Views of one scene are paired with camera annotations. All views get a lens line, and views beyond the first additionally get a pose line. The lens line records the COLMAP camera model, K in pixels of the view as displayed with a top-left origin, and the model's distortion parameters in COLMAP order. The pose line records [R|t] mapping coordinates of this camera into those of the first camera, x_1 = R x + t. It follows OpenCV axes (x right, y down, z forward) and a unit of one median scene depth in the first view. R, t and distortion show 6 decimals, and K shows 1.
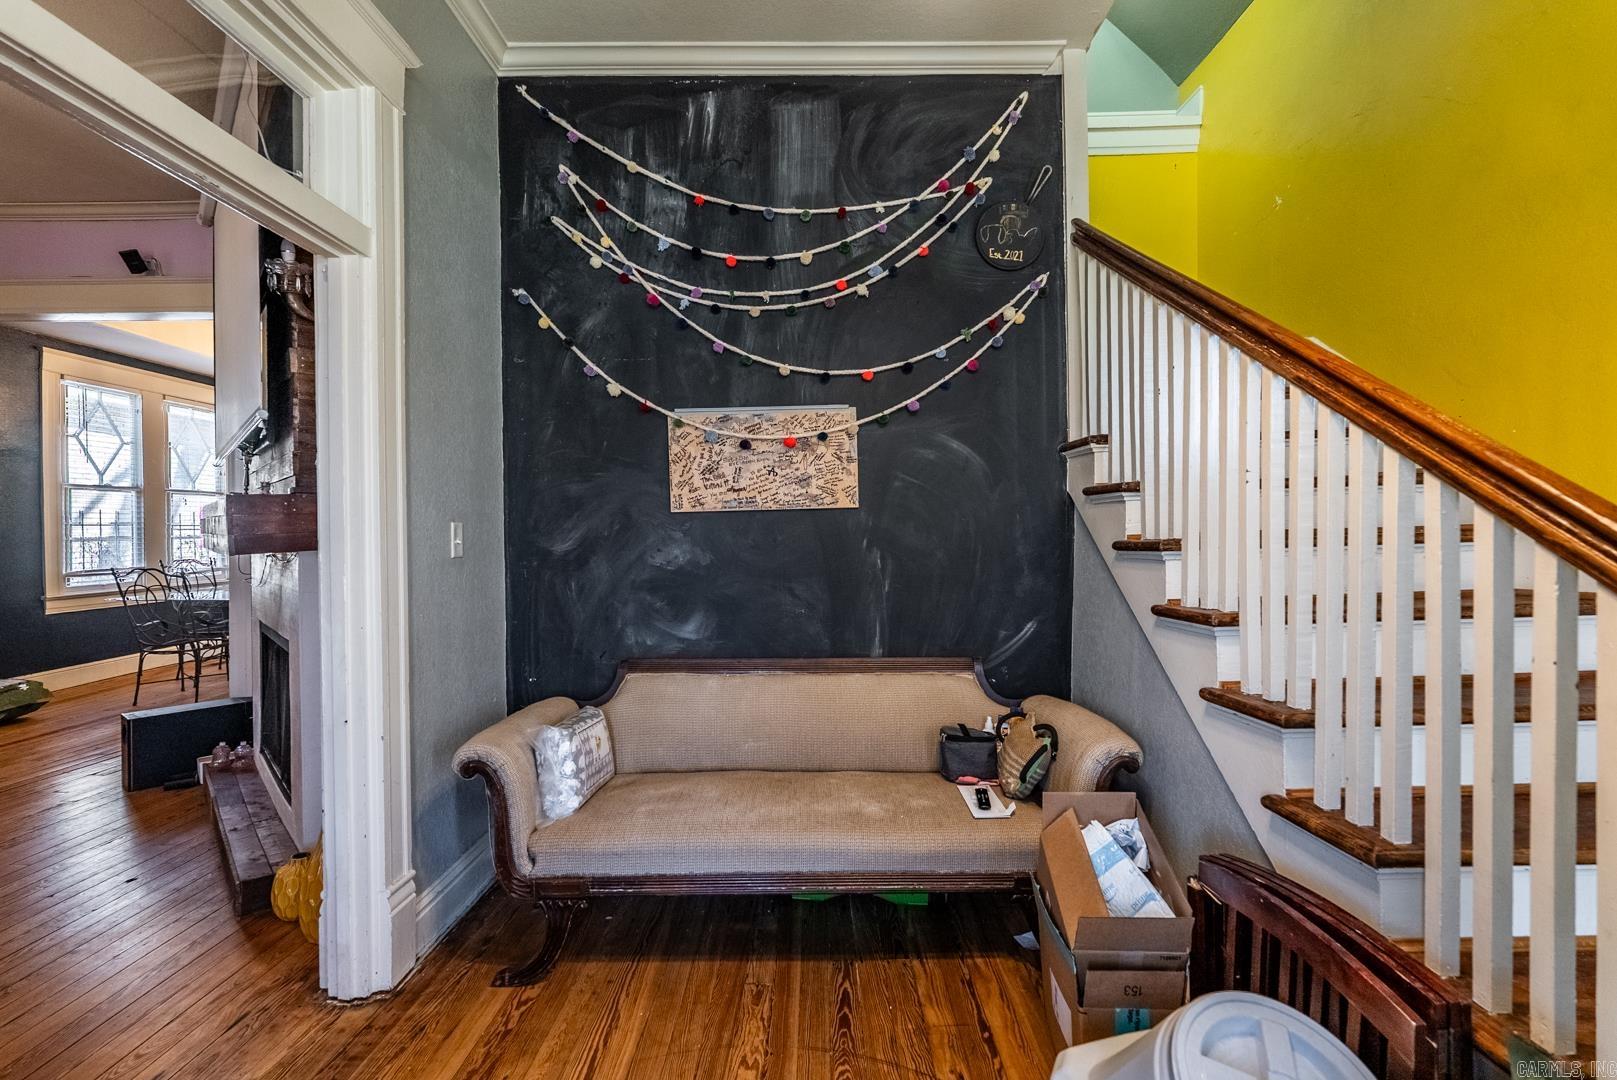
lens RADIAL K [[715.4, 0, 808.5], [0, 715.4, 540.0], [0, 0, 1]] dist [-0.008378, -0.000792]
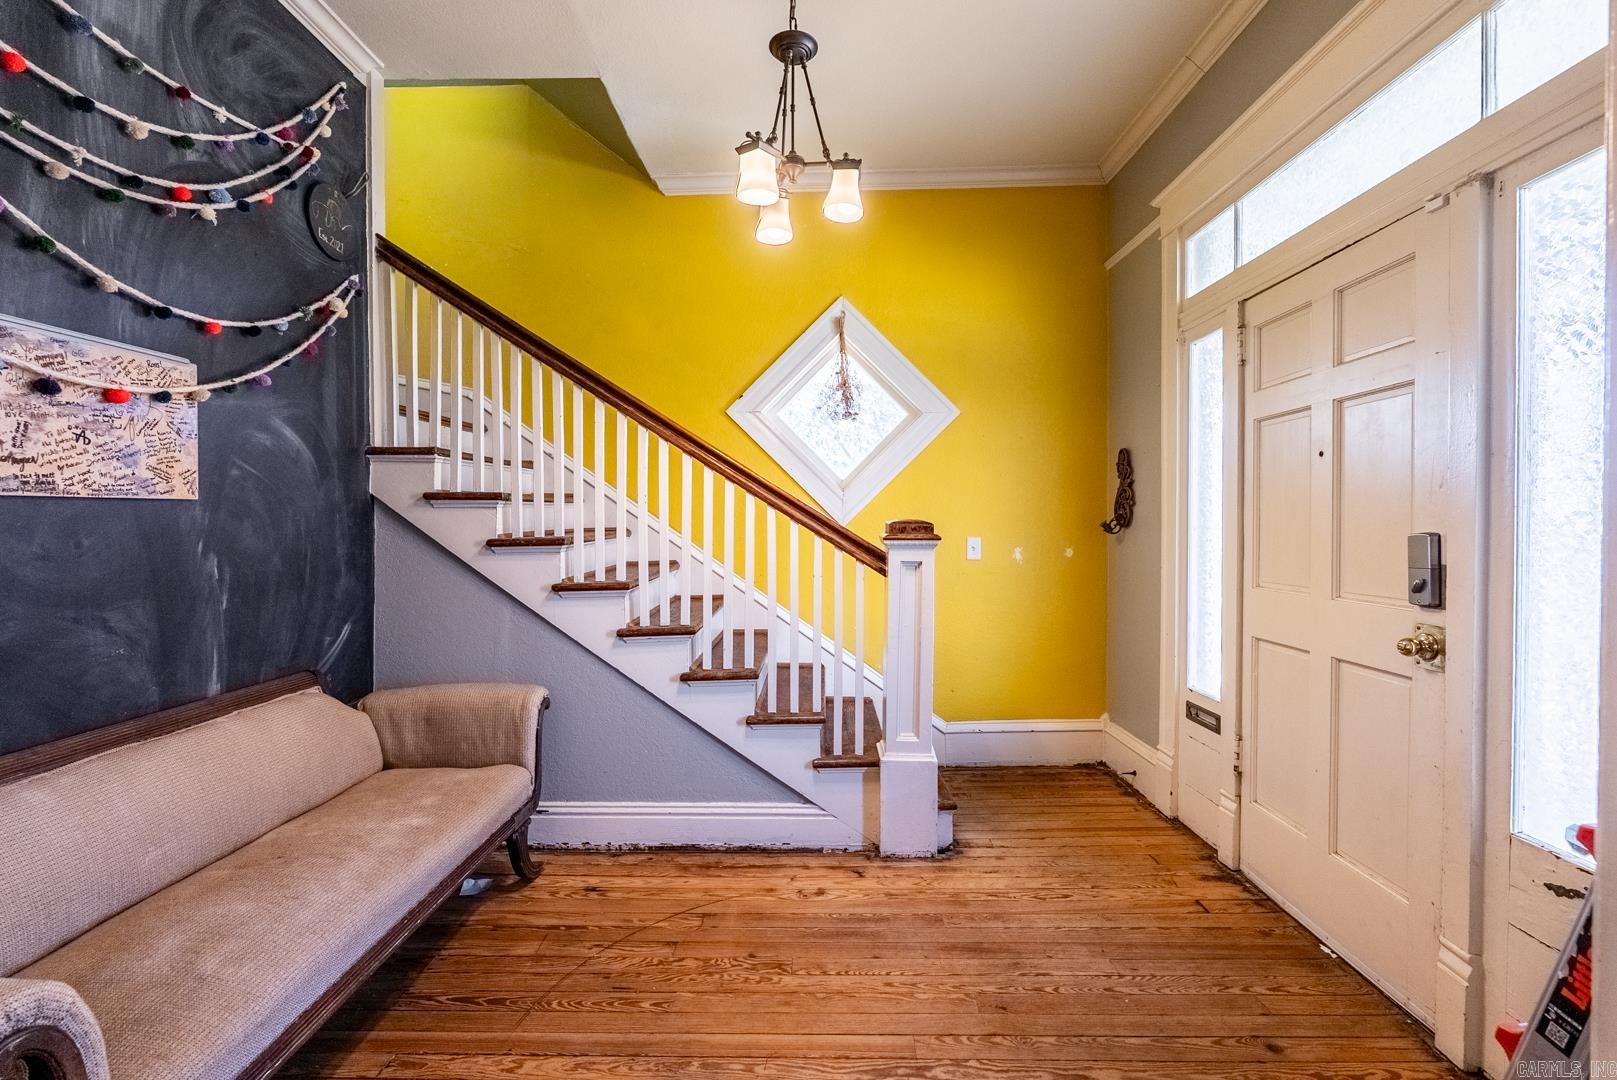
lens RADIAL K [[715.4, 0, 808.5], [0, 715.4, 540.0], [0, 0, 1]] dist [-0.008378, -0.000792]
pose [[0.013040, -0.011924, 0.999844, -0.668575], [0.010500, 0.999875, 0.011787, -0.005443], [-0.999860, 0.010345, 0.013164, 0.355723]]
